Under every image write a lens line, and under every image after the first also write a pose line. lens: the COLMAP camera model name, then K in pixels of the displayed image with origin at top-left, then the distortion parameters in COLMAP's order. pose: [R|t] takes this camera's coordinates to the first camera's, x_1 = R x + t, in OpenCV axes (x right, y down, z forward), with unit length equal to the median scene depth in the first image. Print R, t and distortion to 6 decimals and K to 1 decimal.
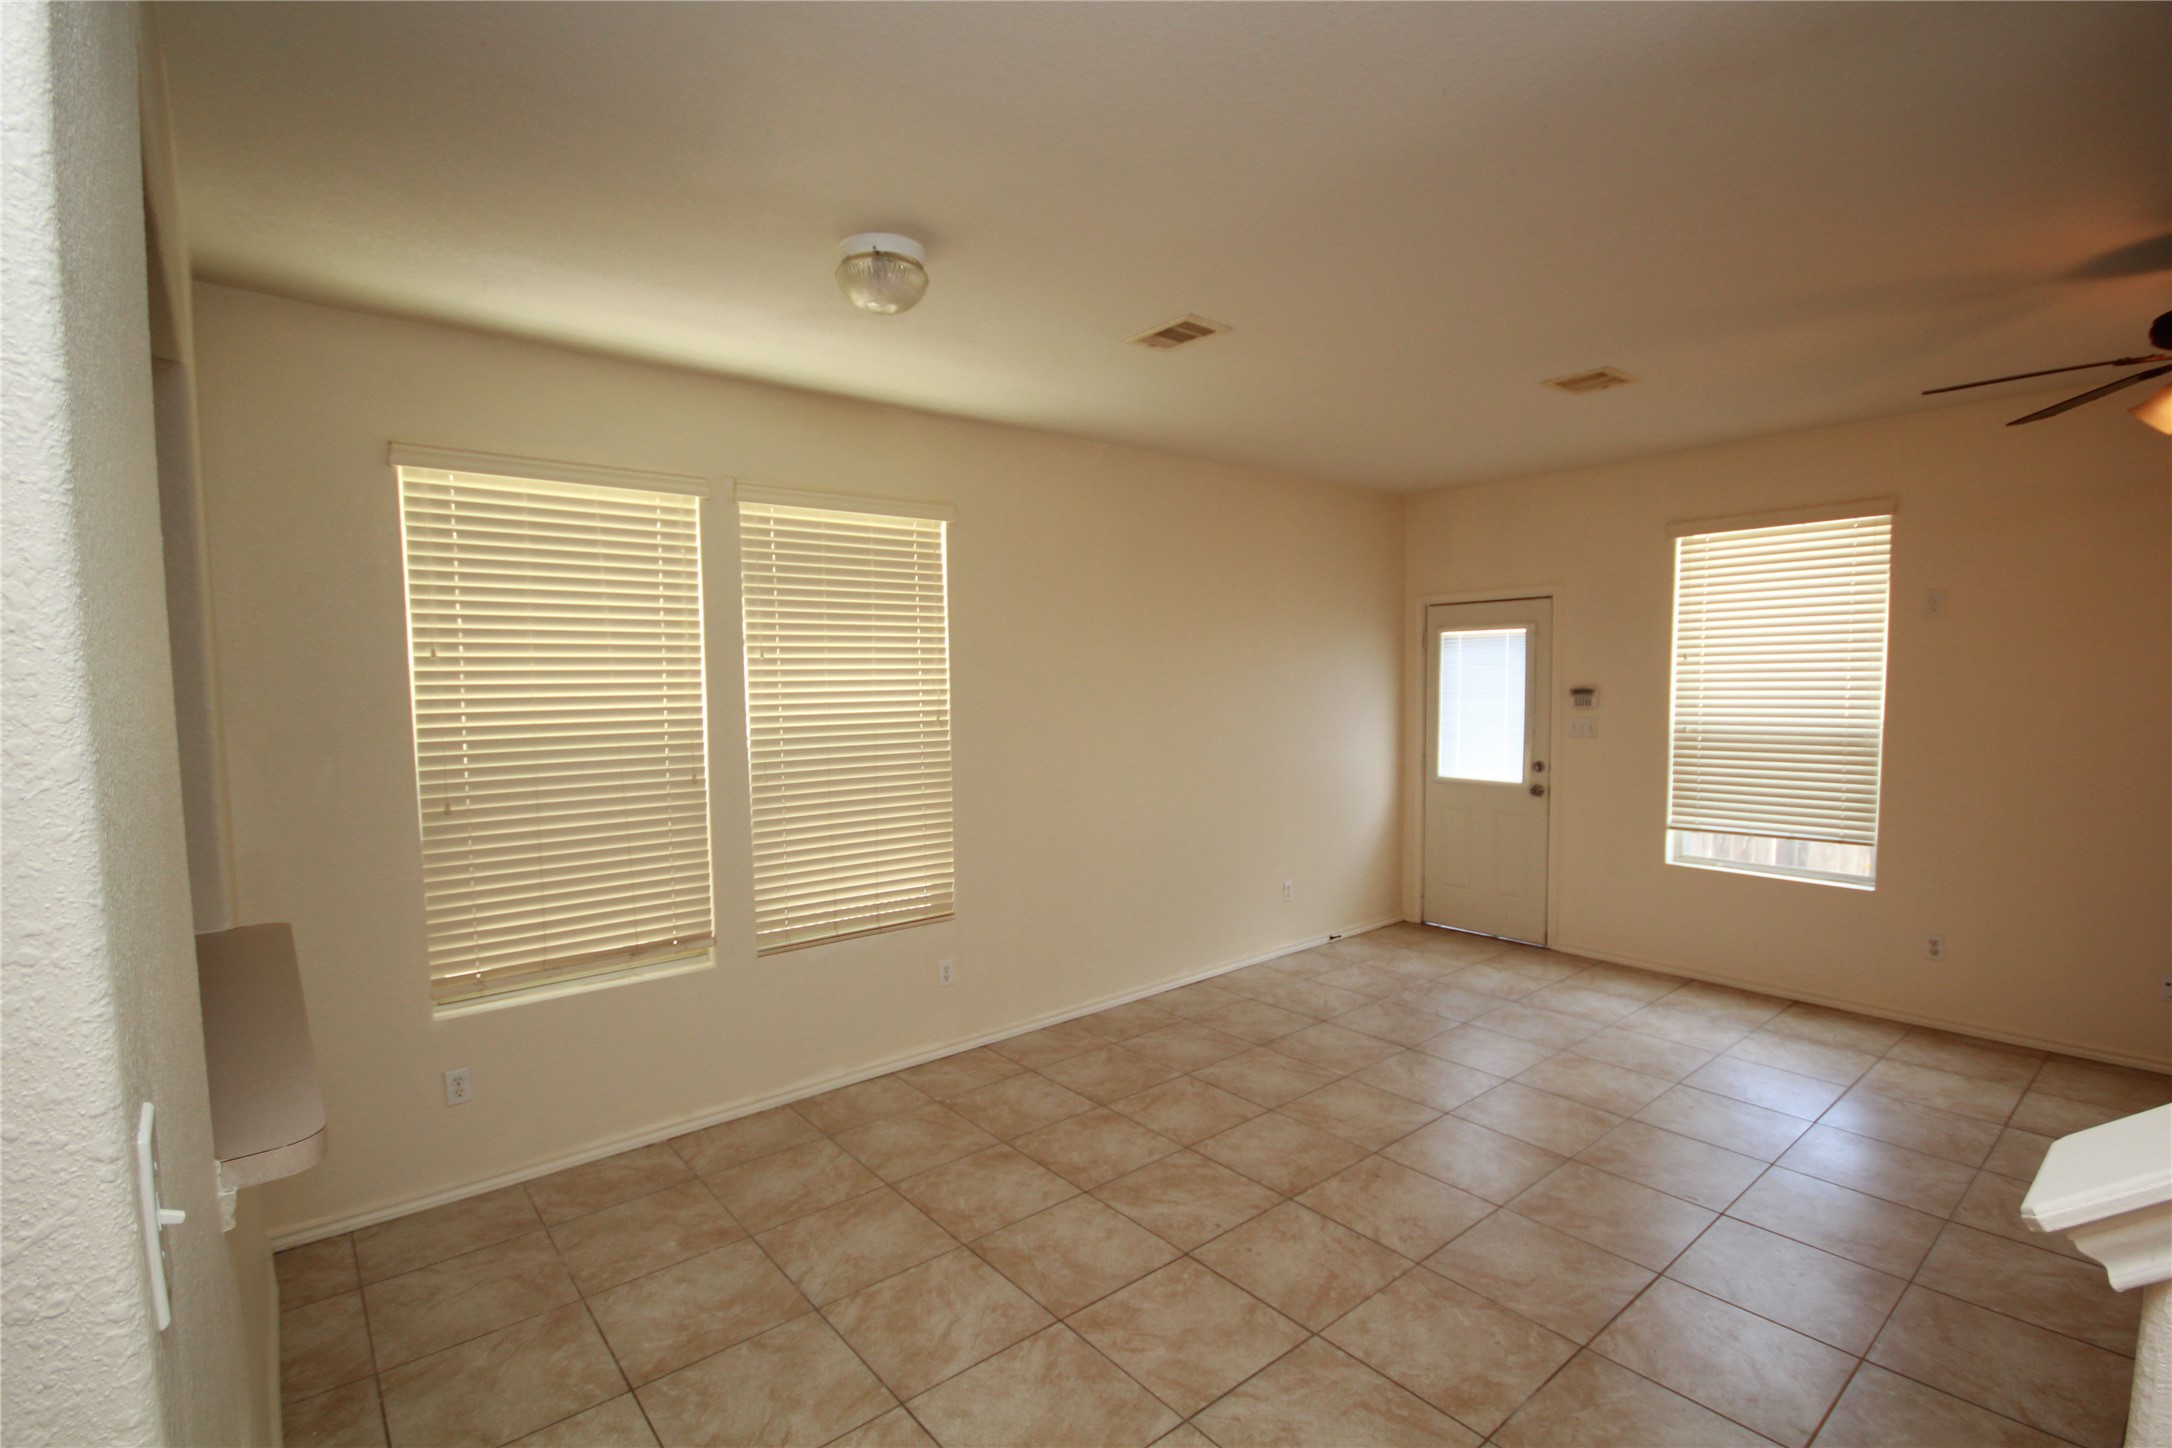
lens RADIAL K [[1002.0, 0, 1092.8], [0, 1002.0, 751.6], [0, 0, 1]] dist [0.004810, -0.007262]
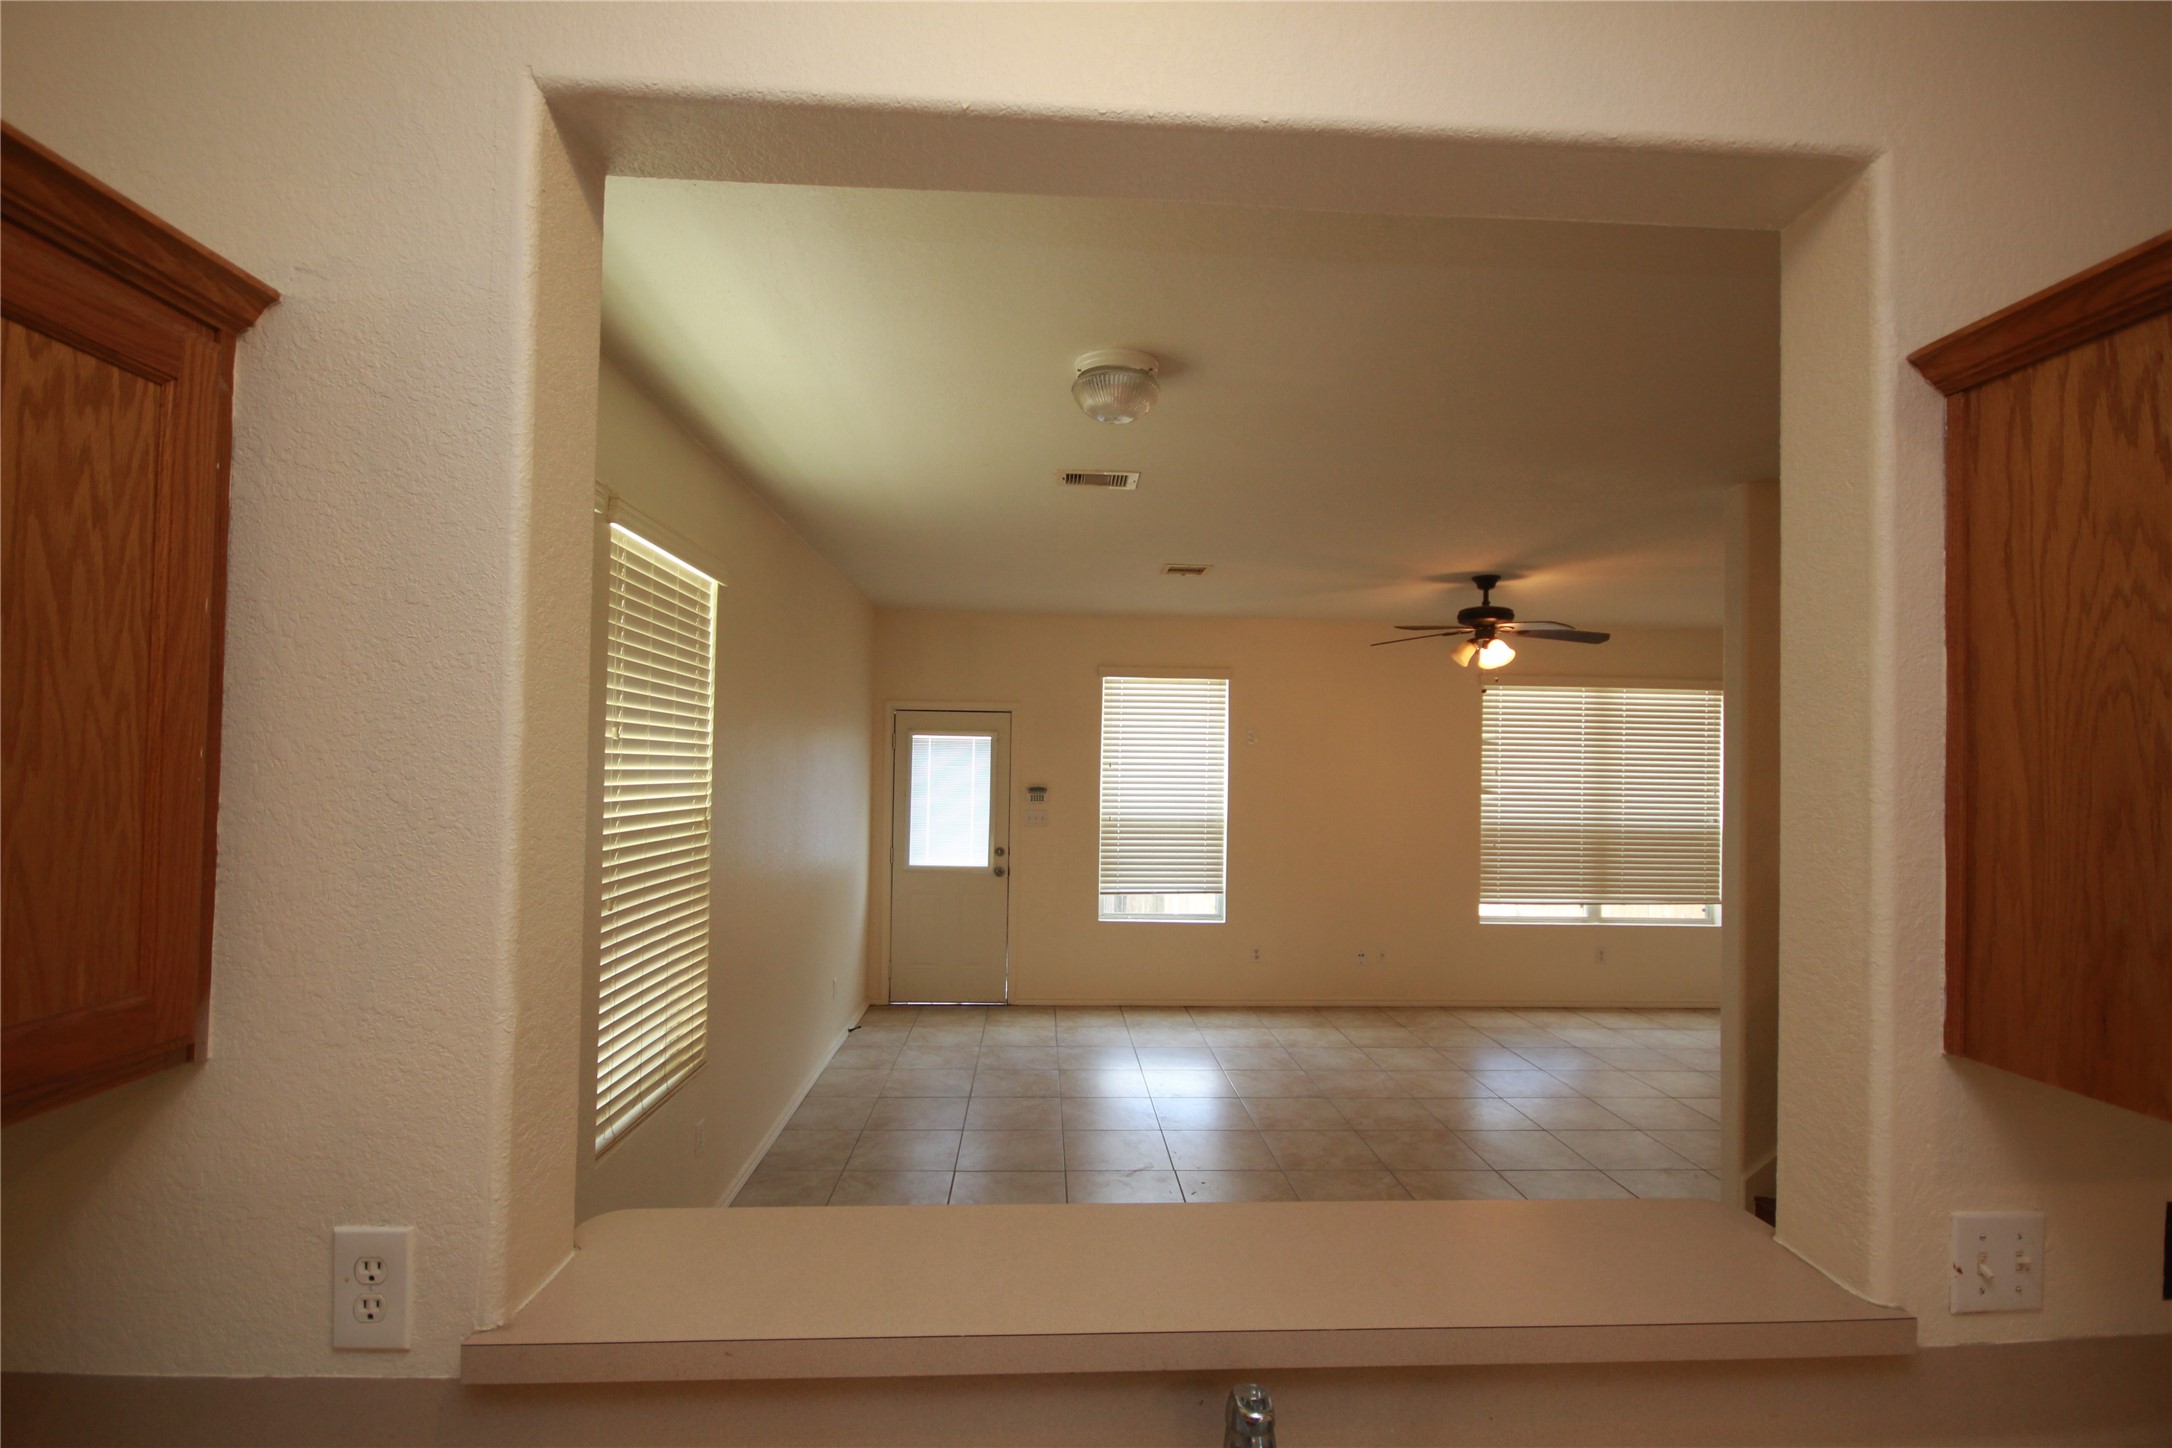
lens RADIAL K [[1003.1, 0, 1090.3], [0, 1003.1, 748.5], [0, 0, 1]] dist [0.000650, -0.000239]
pose [[0.599696, 0.040280, 0.799214, -0.678642], [0.036781, 0.996289, -0.077812, -0.015707], [-0.799382, 0.076059, 0.595989, 0.280030]]
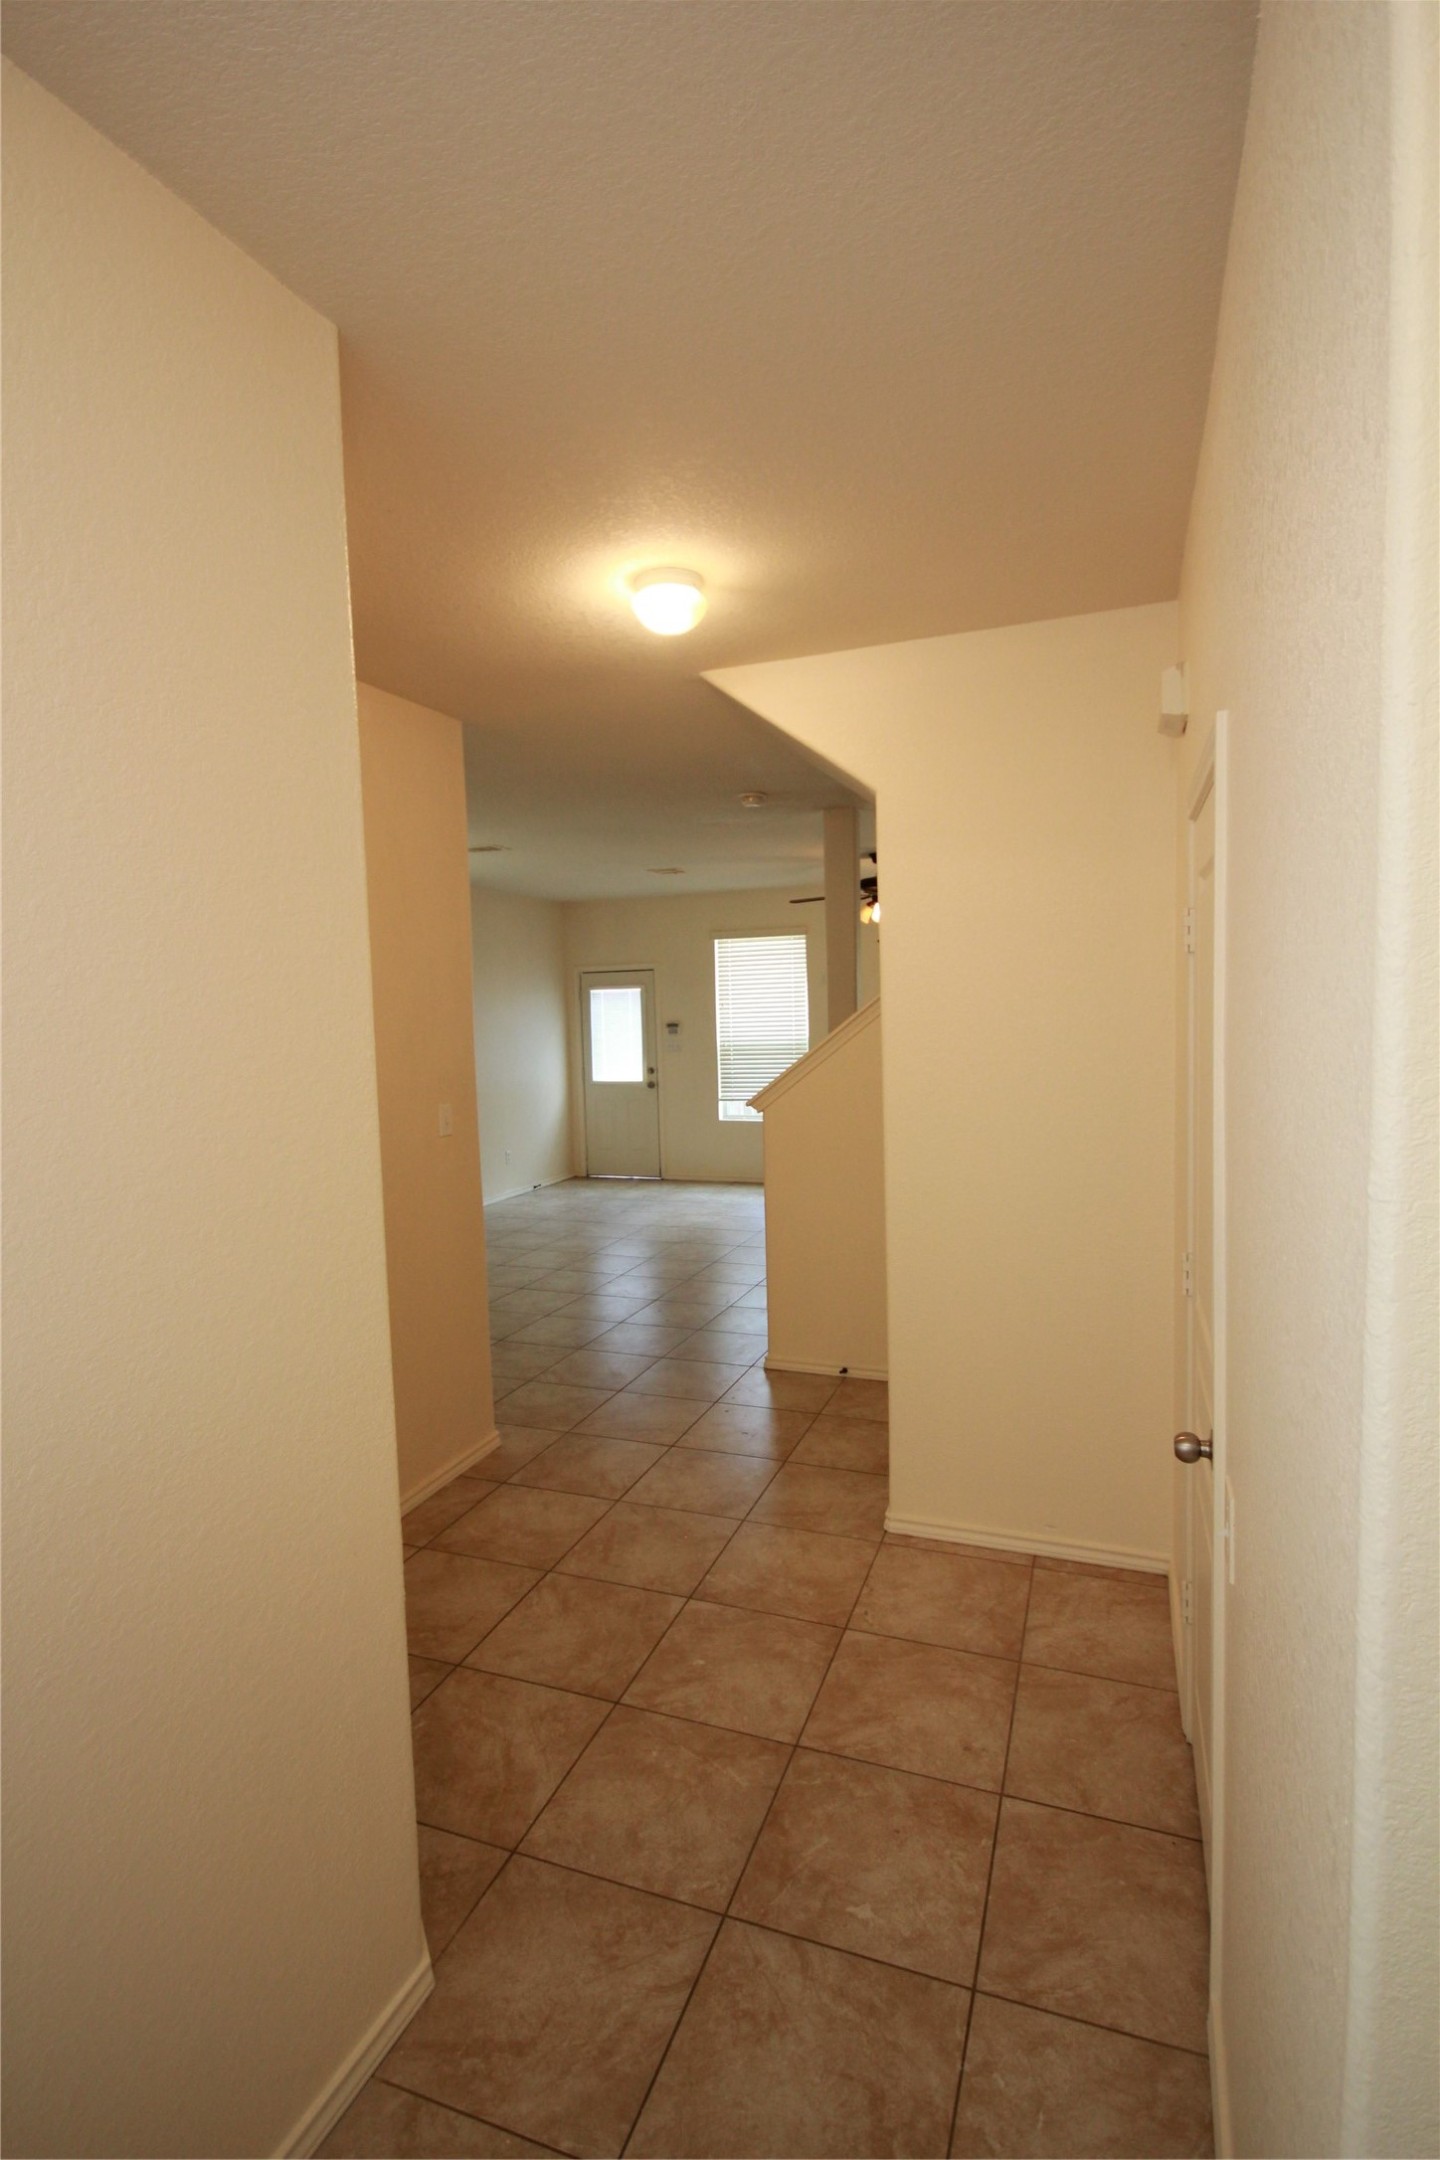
lens RADIAL K [[997.5, 0, 720.0], [0, 997.5, 1080.0], [0, 0, 1]] dist [0.000650, -0.000239]
pose [[0.874794, -0.043066, 0.482577, -0.387831], [0.049799, 0.998759, -0.001142, 0.057207], [-0.481929, 0.025031, 0.875853, -0.767684]]
